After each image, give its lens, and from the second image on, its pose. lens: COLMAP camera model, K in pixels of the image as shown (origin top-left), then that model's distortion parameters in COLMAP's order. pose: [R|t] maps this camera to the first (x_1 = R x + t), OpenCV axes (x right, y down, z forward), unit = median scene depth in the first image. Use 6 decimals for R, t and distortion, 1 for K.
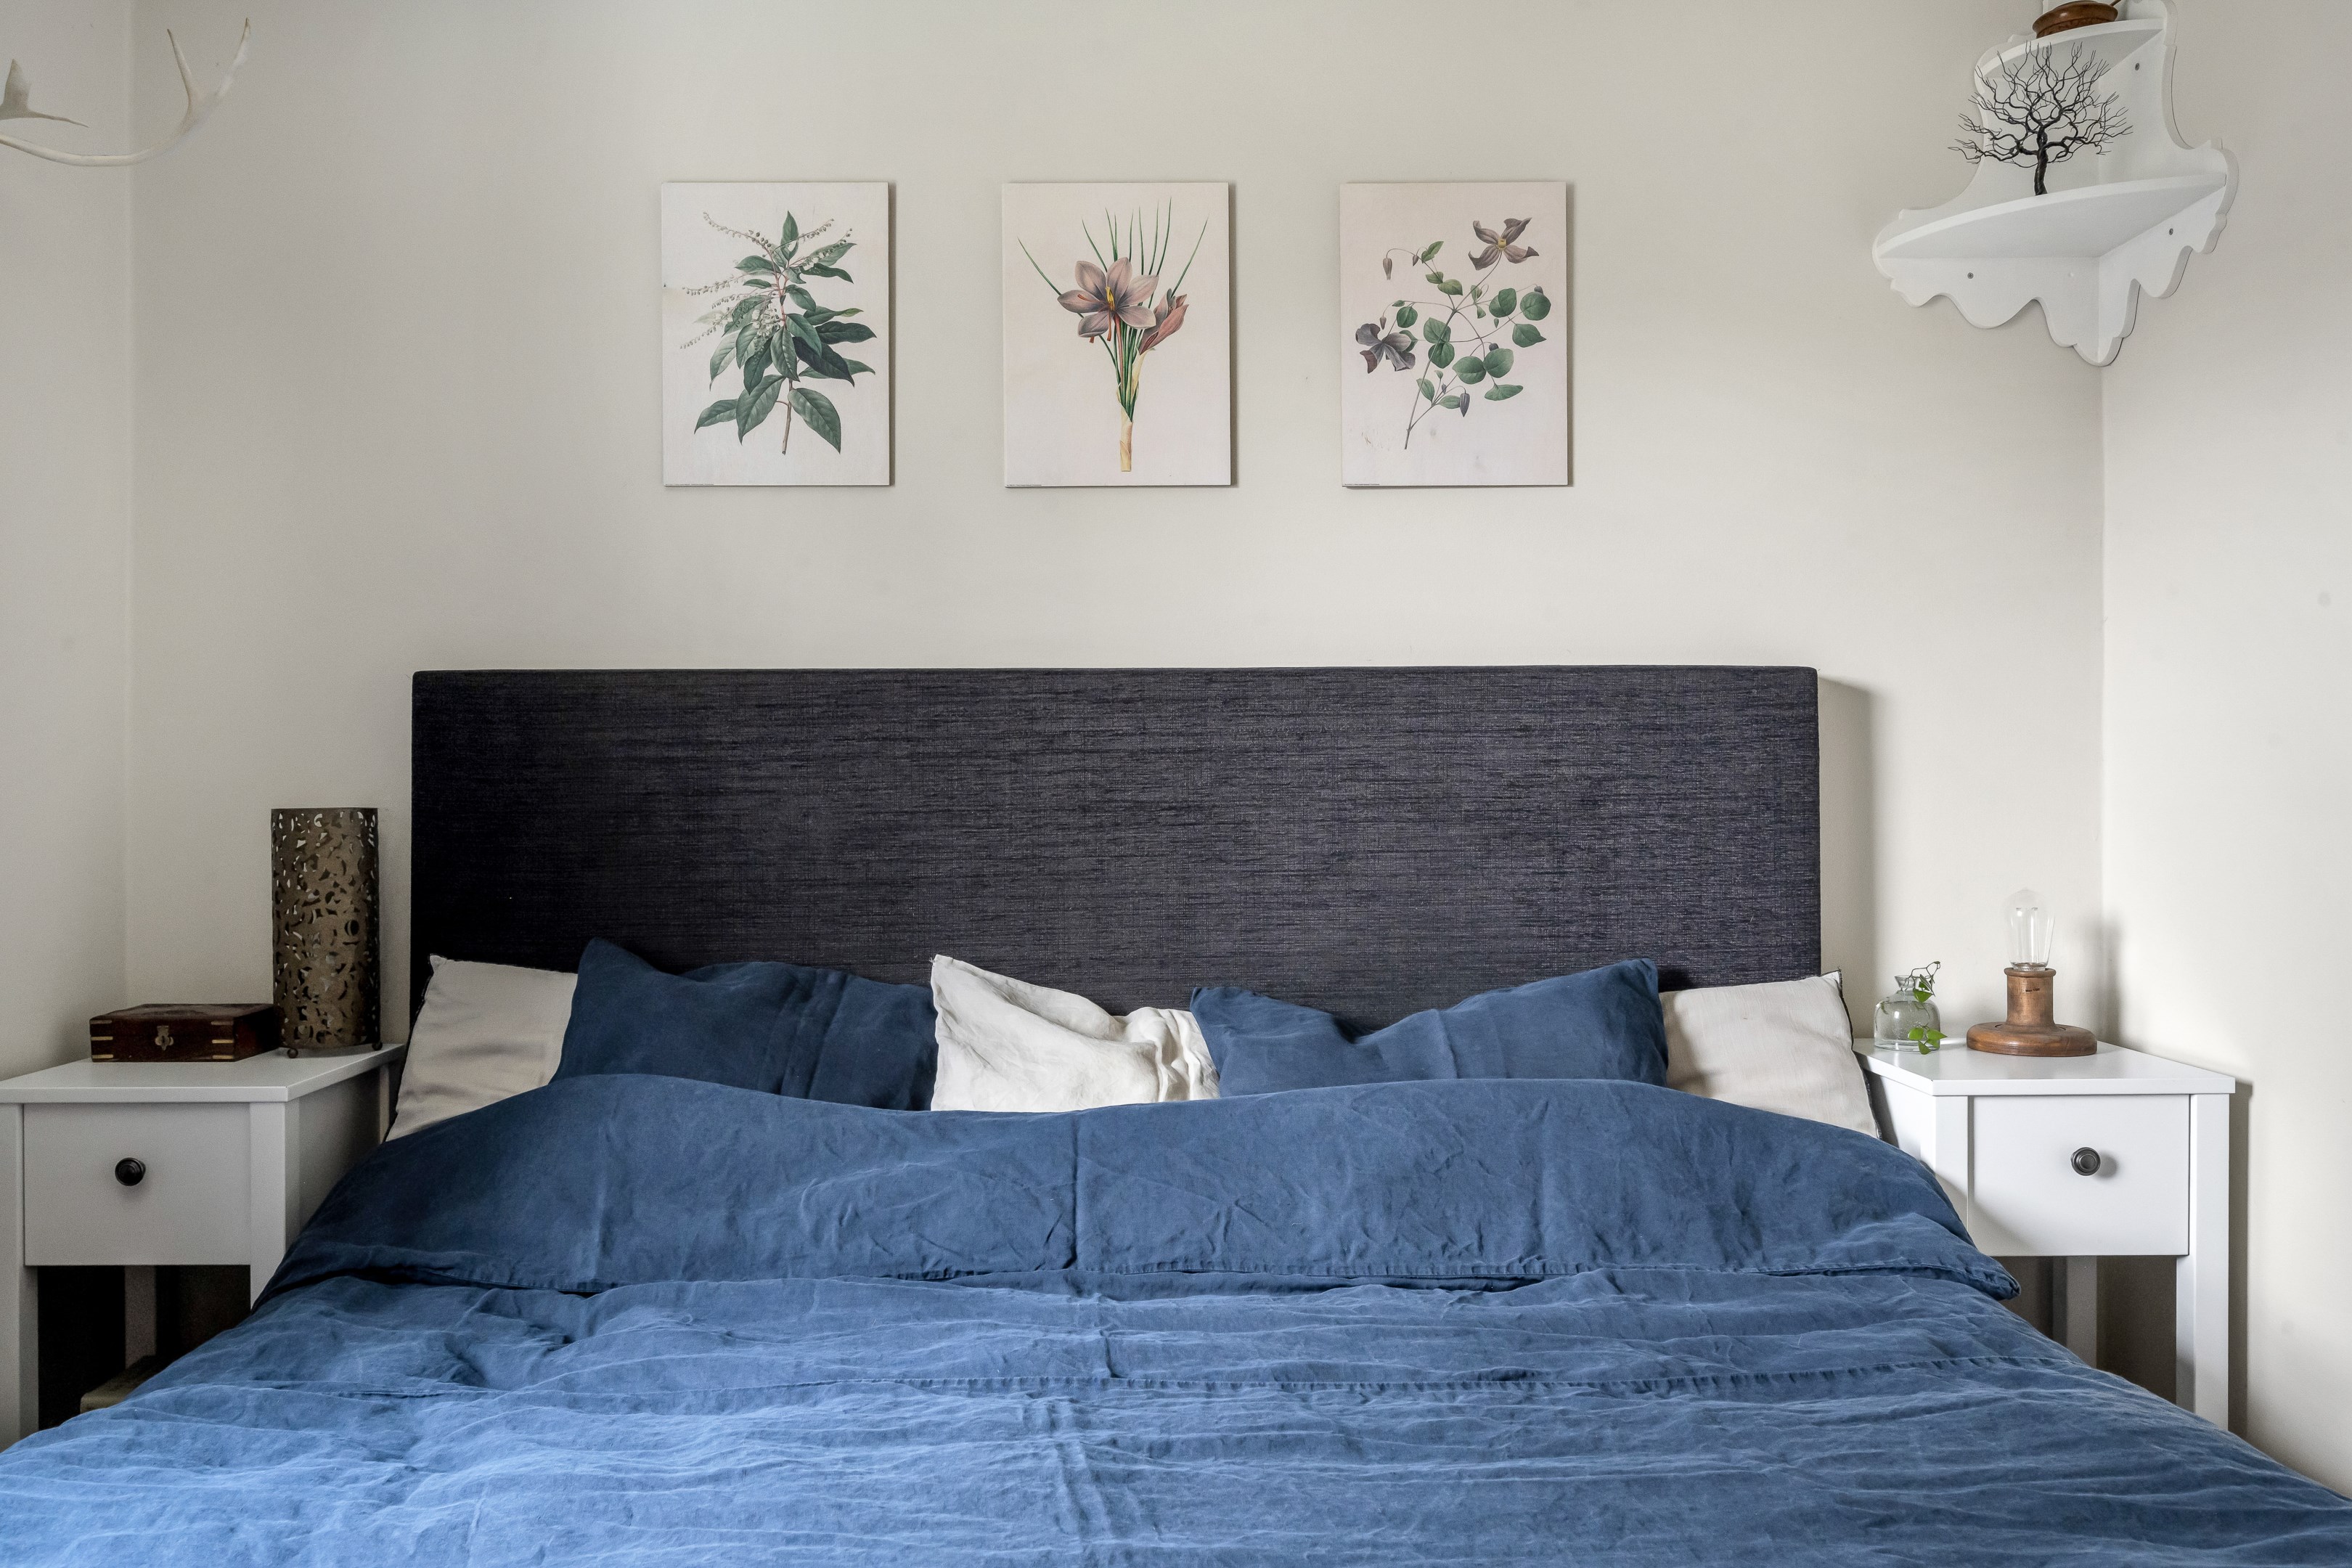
lens RADIAL K [[1873.3, 0, 1176.3], [0, 1873.3, 797.3], [0, 0, 1]] dist [0.005140, -0.000756]
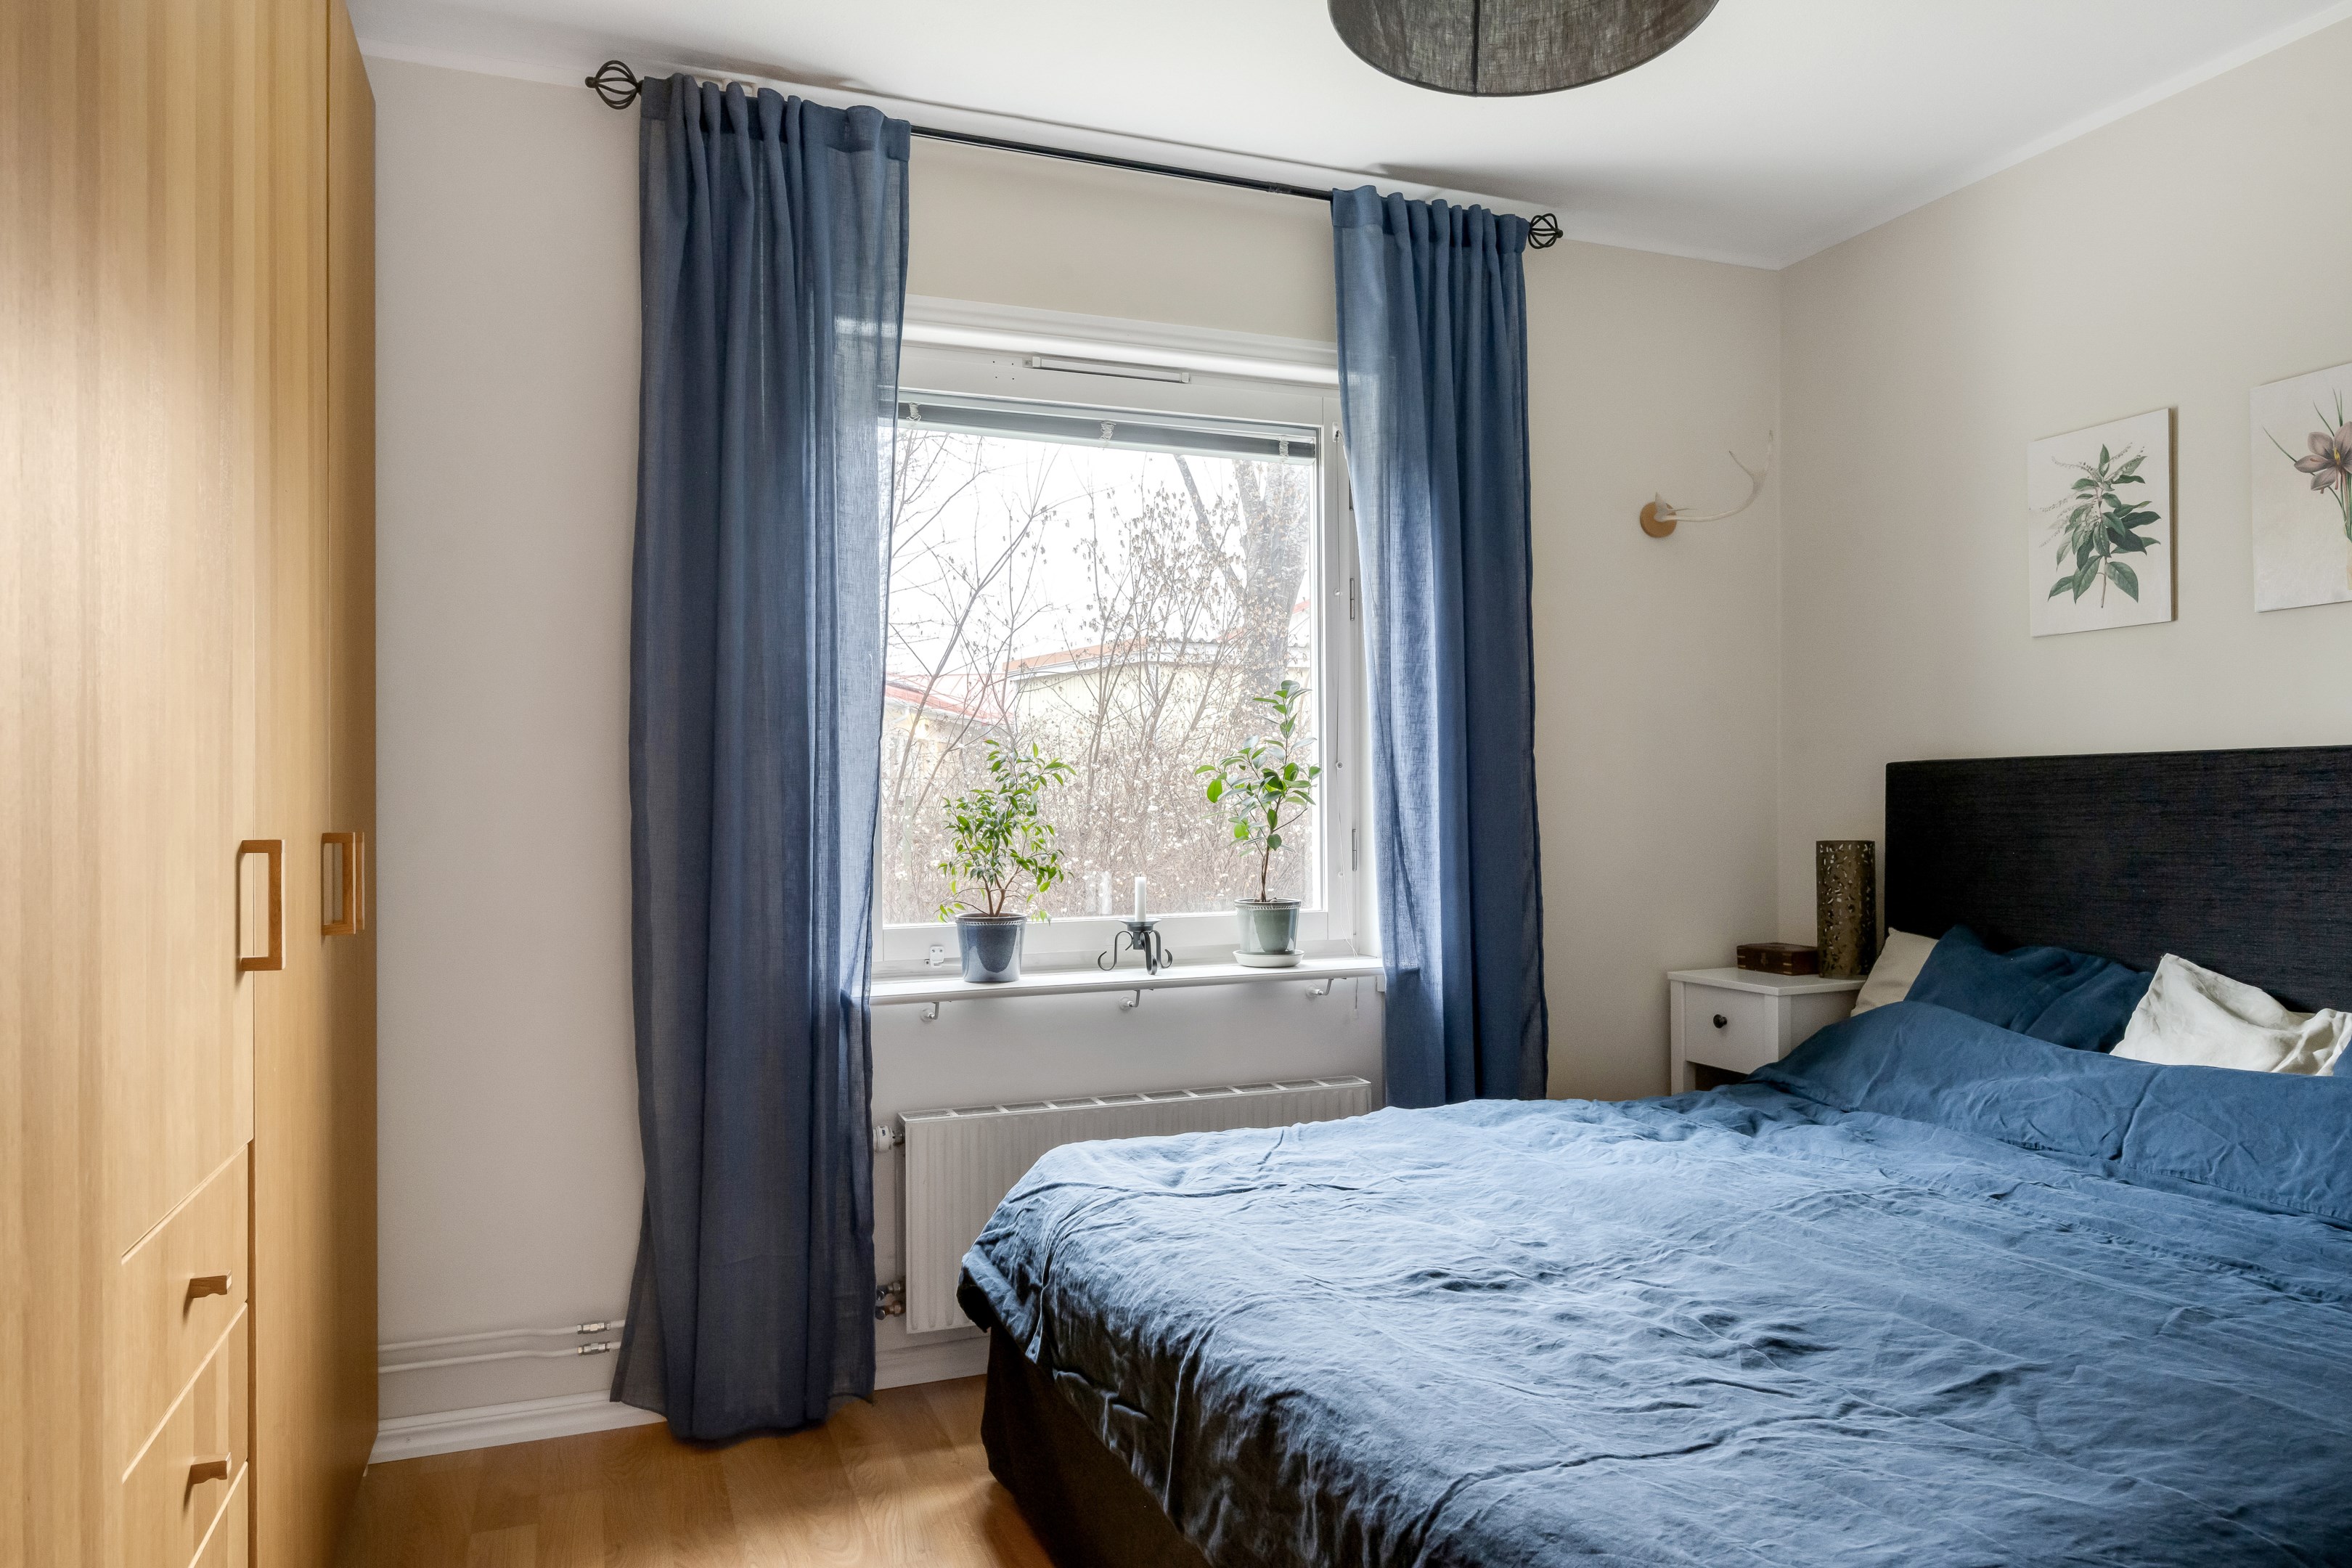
lens RADIAL K [[1459.6, 0, 1173.8], [0, 1459.6, 788.4], [0, 0, 1]] dist [-0.002820, -0.001054]
pose [[0.373872, -0.012326, -0.927399, 0.606749], [0.000343, 0.999913, -0.013152, -0.026747], [0.927480, 0.004599, 0.373844, -0.114204]]
